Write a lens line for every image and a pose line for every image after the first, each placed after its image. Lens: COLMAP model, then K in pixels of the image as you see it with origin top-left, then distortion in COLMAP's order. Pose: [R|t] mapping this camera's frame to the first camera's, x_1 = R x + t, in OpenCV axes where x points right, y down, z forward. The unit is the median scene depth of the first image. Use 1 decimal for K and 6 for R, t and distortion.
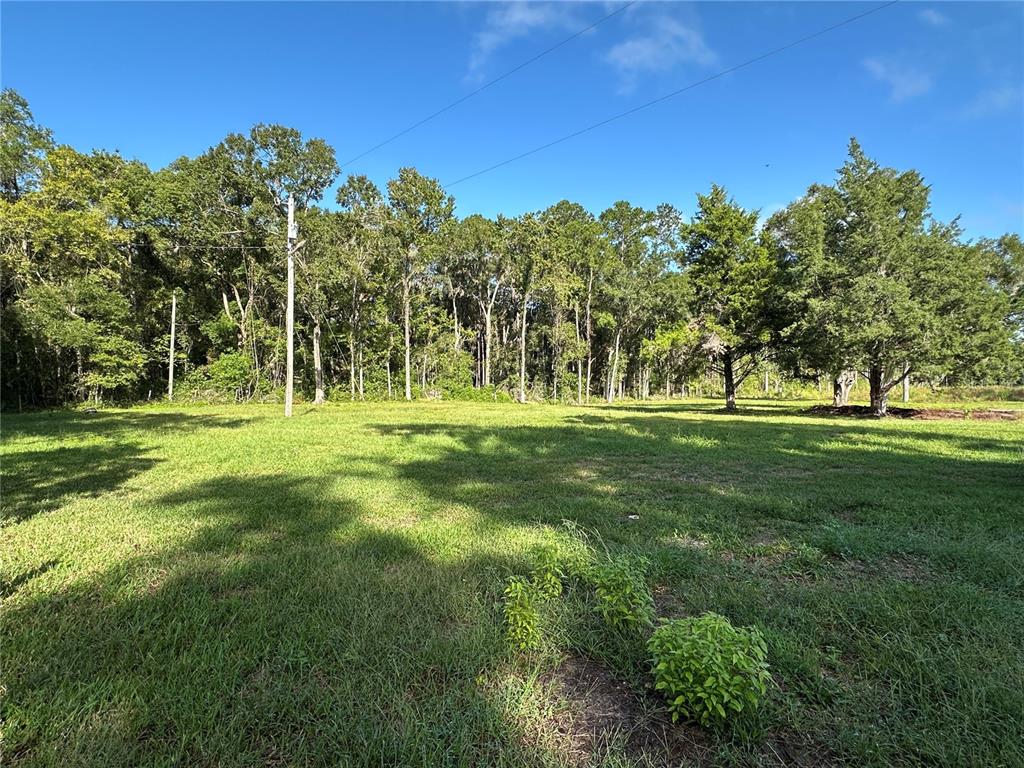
lens RADIAL K [[503.6, 0, 510.7], [0, 503.6, 386.0], [0, 0, 1]] dist [0.000889, 0.000274]
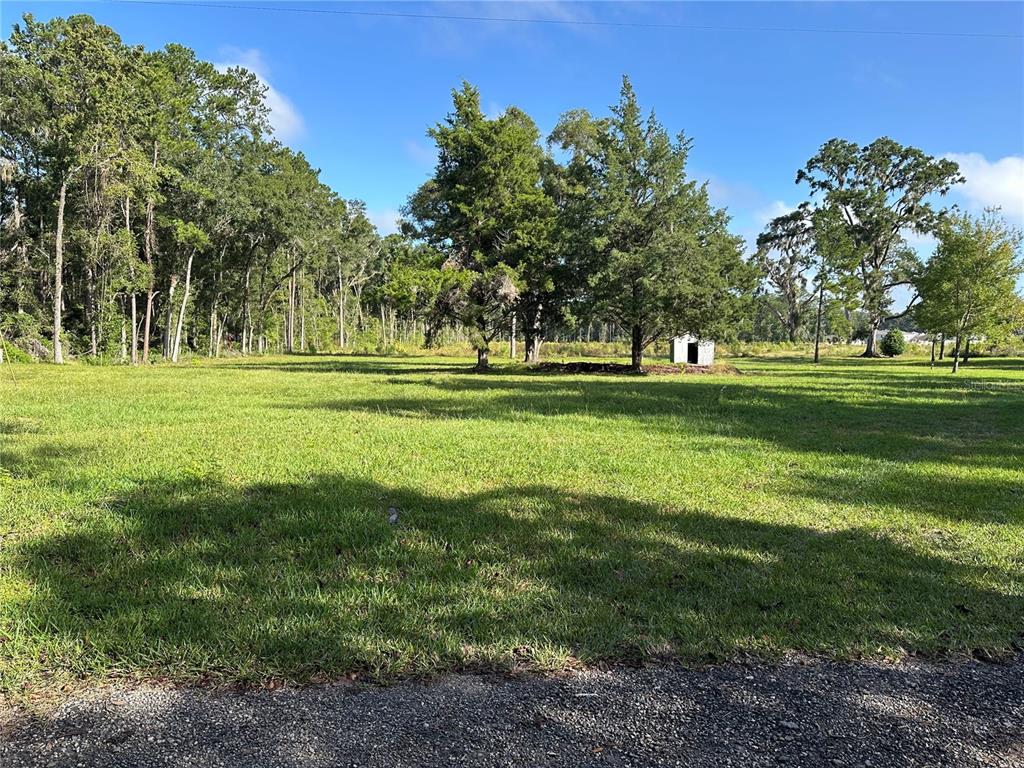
lens RADIAL K [[706.1, 0, 507.7], [0, 706.1, 385.5], [0, 0, 1]] dist [0.012524, -0.002020]
pose [[0.740487, -0.030470, 0.671379, -0.118242], [-0.016103, 0.997881, 0.063049, -0.000097], [-0.671877, -0.057498, 0.738427, 0.045789]]
